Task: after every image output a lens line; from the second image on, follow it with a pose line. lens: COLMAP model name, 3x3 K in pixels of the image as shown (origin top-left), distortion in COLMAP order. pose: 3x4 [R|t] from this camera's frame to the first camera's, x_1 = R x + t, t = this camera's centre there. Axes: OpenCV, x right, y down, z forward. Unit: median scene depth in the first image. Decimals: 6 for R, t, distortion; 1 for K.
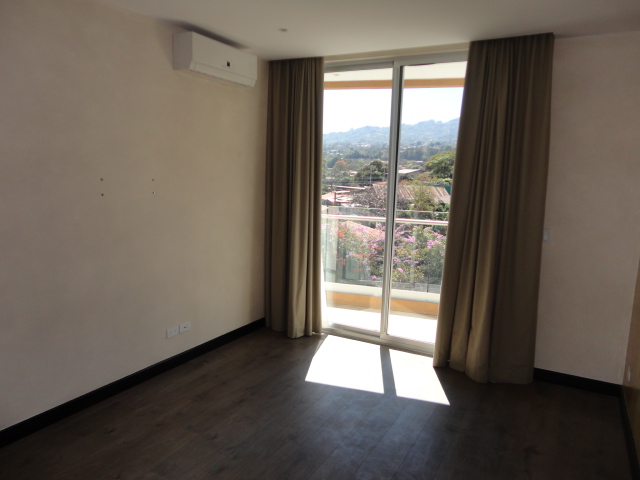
lens RADIAL K [[473.4, 0, 320.0], [0, 473.4, 240.0], [0, 0, 1]] dist [-0.000521, 0.001880]
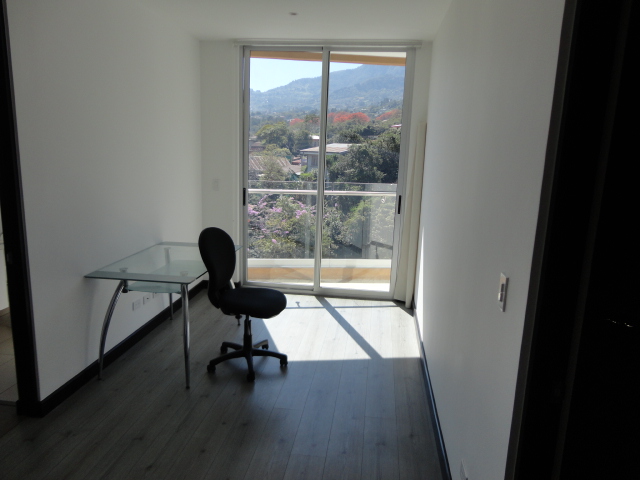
lens RADIAL K [[473.4, 0, 320.0], [0, 473.4, 240.0], [0, 0, 1]] dist [-0.000521, 0.001880]
pose [[0.904178, -0.081592, 0.419291, -0.157208], [0.054253, 0.995574, 0.076741, -0.010537], [-0.423697, -0.046640, 0.904602, 0.041929]]
